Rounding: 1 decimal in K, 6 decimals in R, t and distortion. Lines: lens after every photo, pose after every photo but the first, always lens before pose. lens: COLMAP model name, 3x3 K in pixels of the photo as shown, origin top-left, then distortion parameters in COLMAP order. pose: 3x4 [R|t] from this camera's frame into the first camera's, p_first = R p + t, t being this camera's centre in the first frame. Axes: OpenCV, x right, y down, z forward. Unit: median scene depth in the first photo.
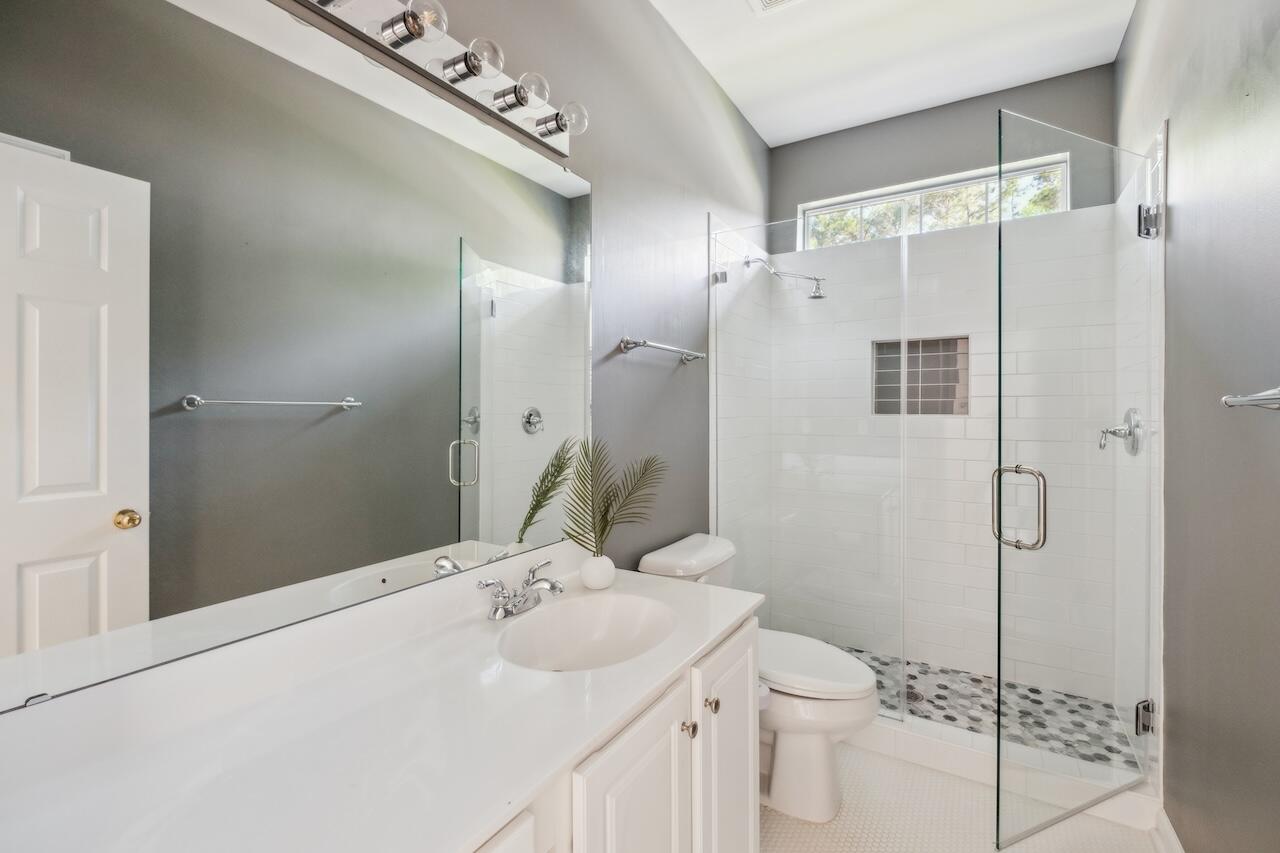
lens RADIAL K [[556.1, 0, 639.0], [0, 556.1, 417.4], [0, 0, 1]] dist [-0.001293, -0.002094]
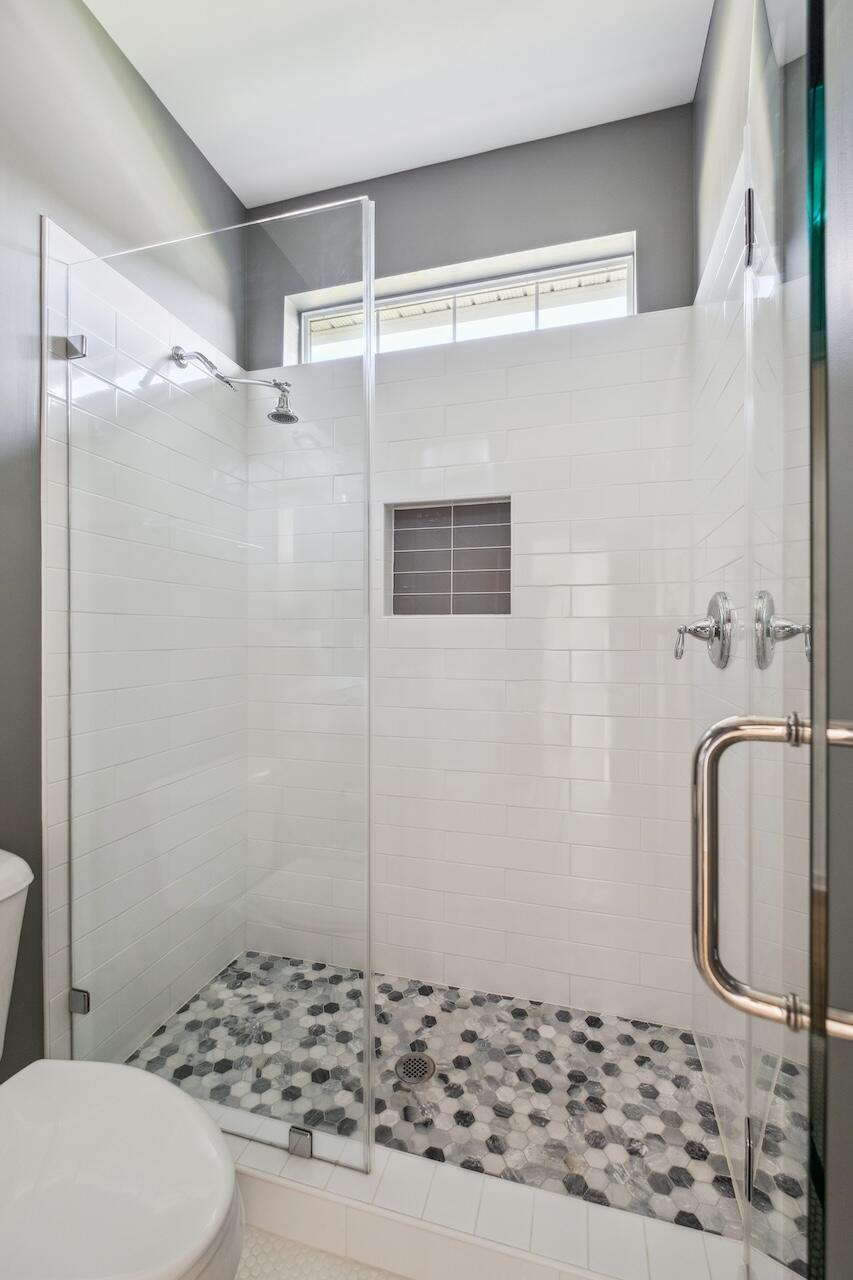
lens RADIAL K [[556.1, 0, 427.5], [0, 556.1, 642.2], [0, 0, 1]] dist [-0.001293, -0.002094]
pose [[0.960671, -0.002018, 0.277681, 0.340179], [0.002279, 0.999997, -0.000616, 0.033435], [-0.277679, 0.001224, 0.960673, 0.418086]]
